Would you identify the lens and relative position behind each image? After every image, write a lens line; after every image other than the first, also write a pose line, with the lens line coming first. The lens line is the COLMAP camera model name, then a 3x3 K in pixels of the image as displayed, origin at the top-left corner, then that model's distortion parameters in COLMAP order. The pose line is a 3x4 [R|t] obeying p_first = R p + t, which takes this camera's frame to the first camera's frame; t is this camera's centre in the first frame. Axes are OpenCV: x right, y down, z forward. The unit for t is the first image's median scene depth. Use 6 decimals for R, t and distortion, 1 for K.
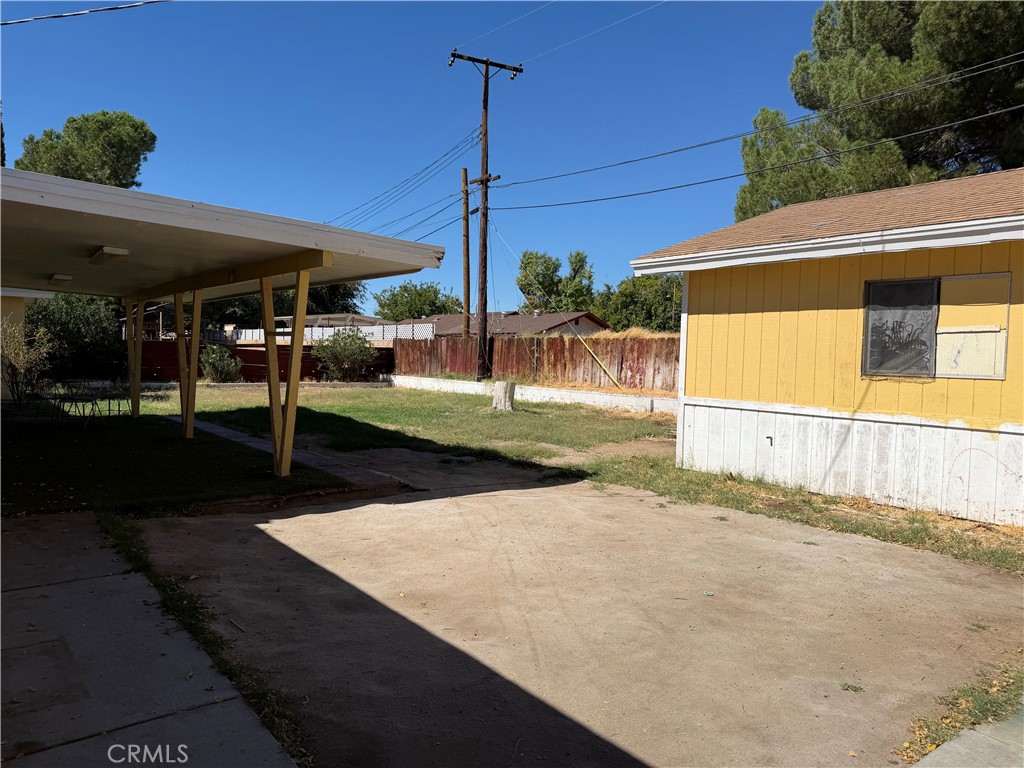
lens RADIAL K [[717.8, 0, 512.1], [0, 717.8, 389.9], [0, 0, 1]] dist [0.115868, -0.179226]
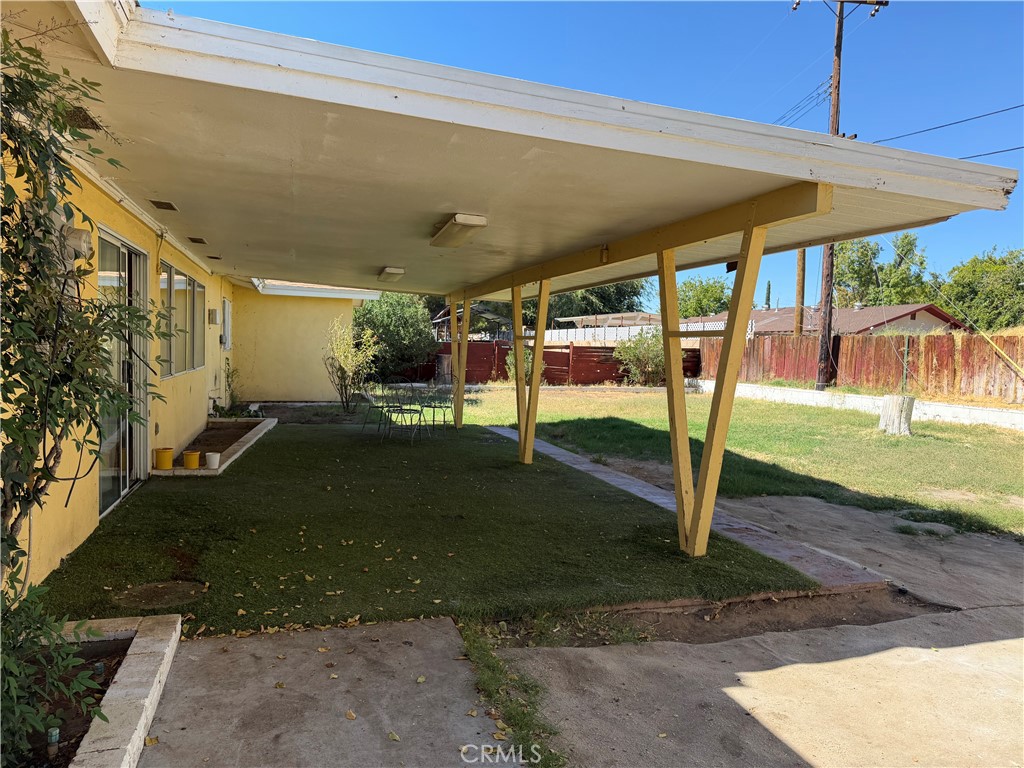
lens RADIAL K [[717.8, 0, 512.1], [0, 717.8, 389.9], [0, 0, 1]] dist [0.115868, -0.179226]
pose [[0.933358, 0.021116, -0.358324, -0.083941], [-0.020944, 0.999771, 0.004362, -0.009222], [0.358335, 0.003434, 0.933587, 0.119401]]
